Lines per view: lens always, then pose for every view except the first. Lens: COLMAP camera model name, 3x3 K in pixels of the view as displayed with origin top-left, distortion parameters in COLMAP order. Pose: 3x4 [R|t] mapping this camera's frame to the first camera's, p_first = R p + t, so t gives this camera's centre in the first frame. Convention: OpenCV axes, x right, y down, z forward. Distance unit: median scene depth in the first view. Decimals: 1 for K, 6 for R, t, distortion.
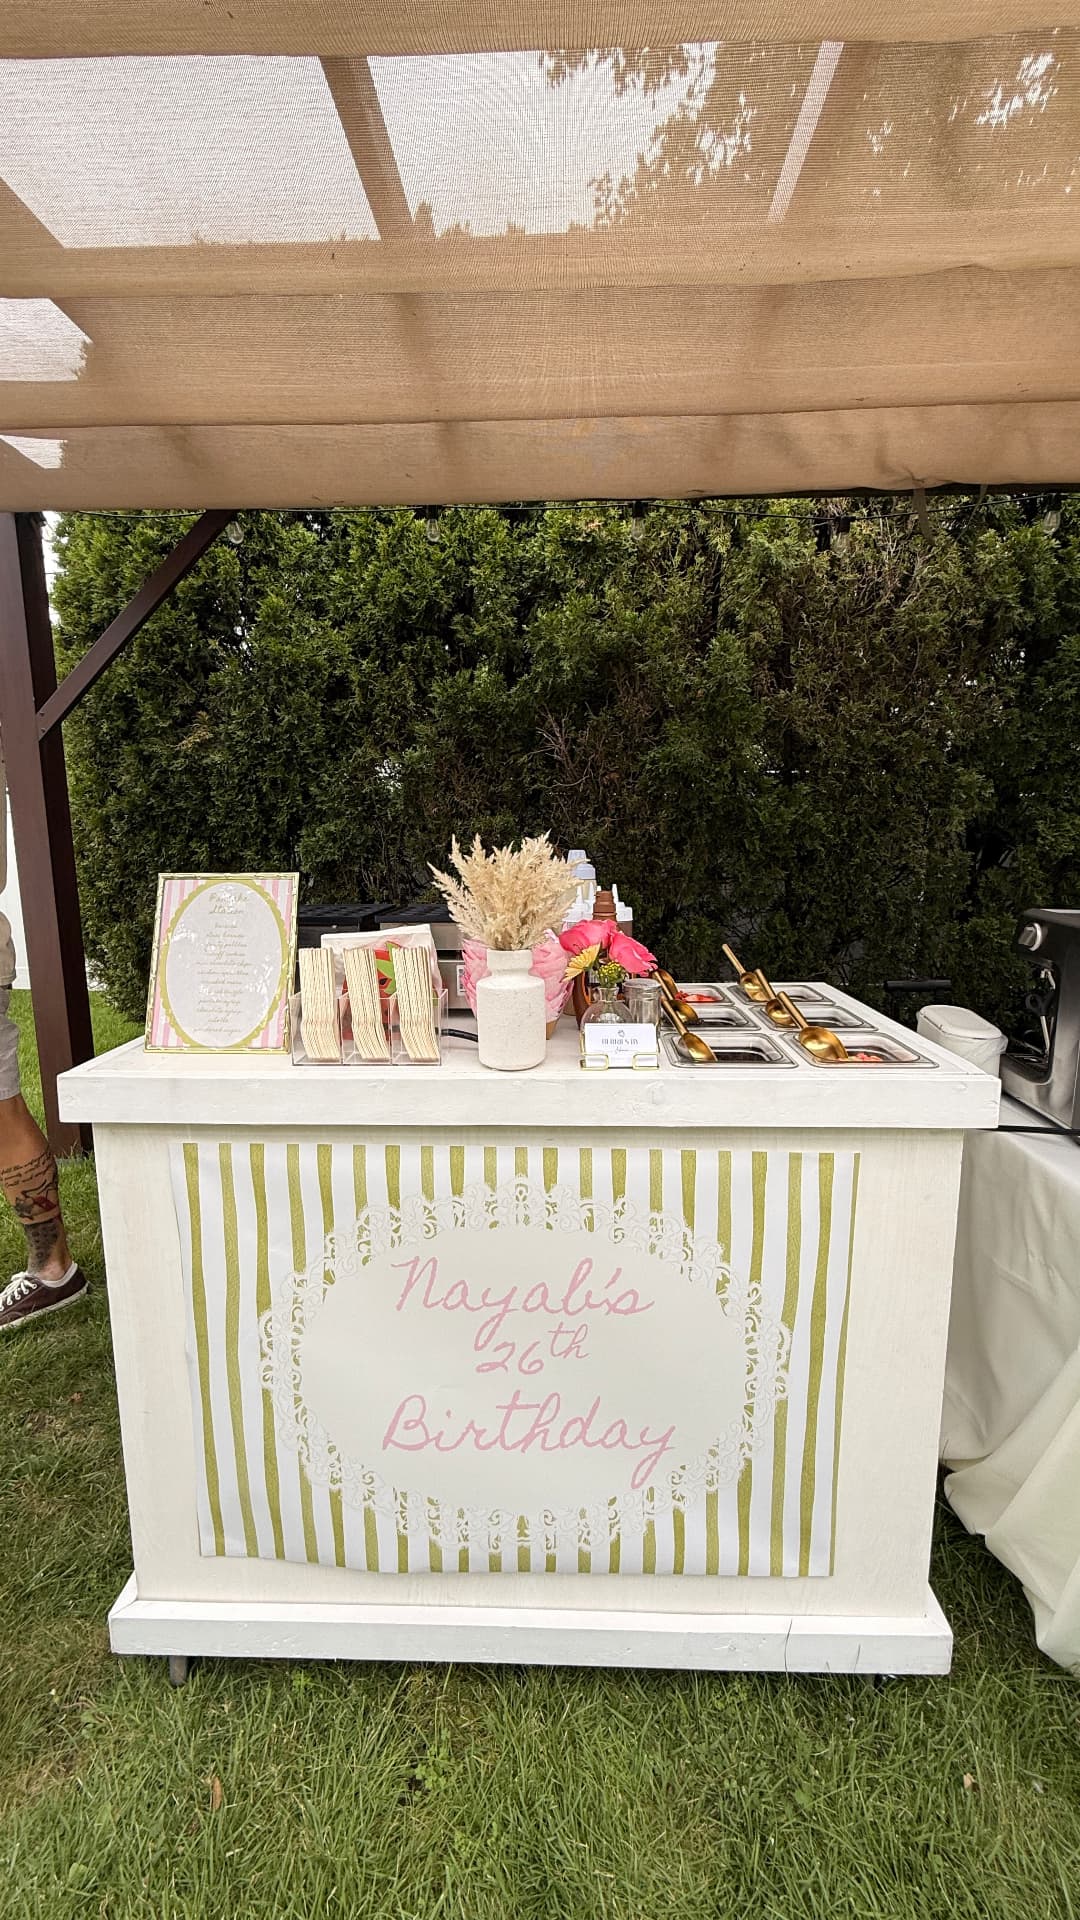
lens RADIAL K [[782.0, 0, 545.7], [0, 782.0, 952.2], [0, 0, 1]] dist [0.000962, -0.000462]
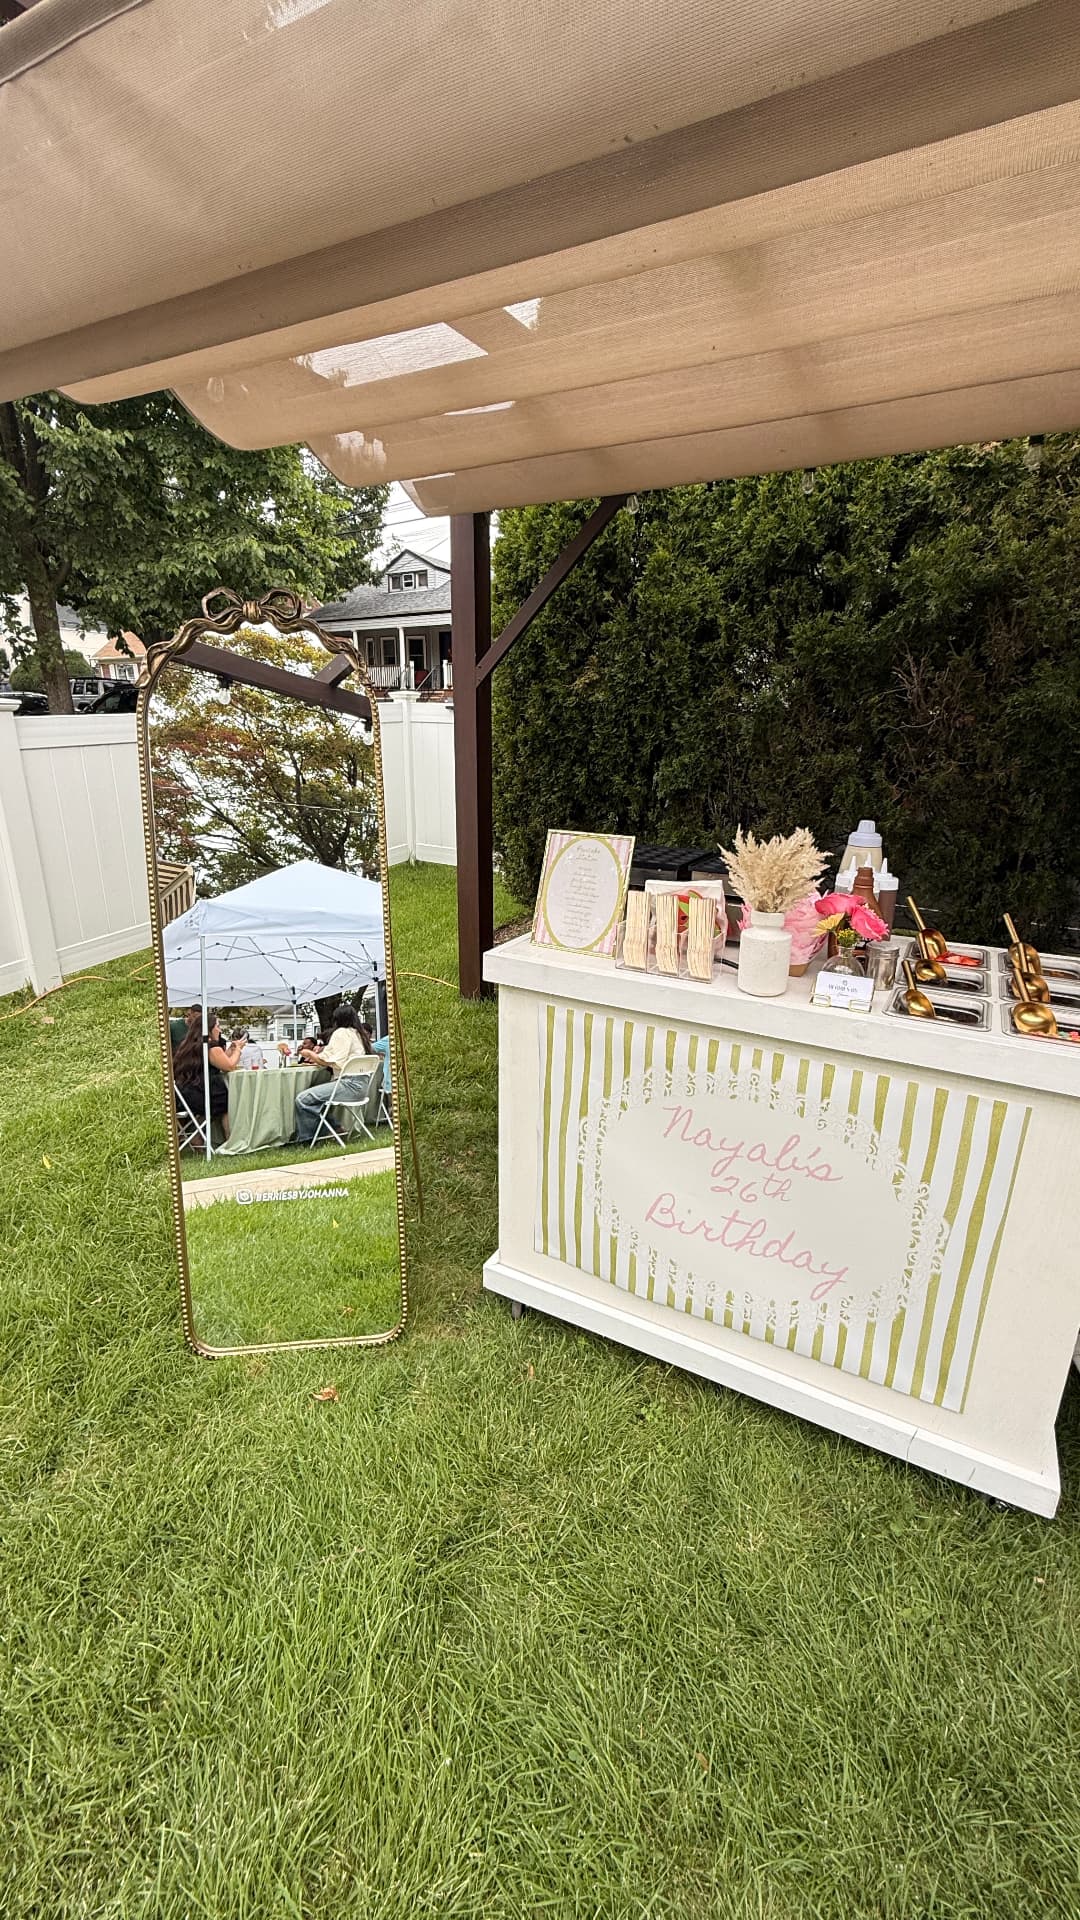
lens RADIAL K [[782.0, 0, 543.3], [0, 782.0, 958.8], [0, 0, 1]] dist [0.000962, -0.000462]
pose [[0.893256, 0.149651, -0.423909, 0.178008], [-0.087428, 0.982790, 0.162724, -0.099647], [0.440965, -0.108293, 0.890967, -0.383587]]
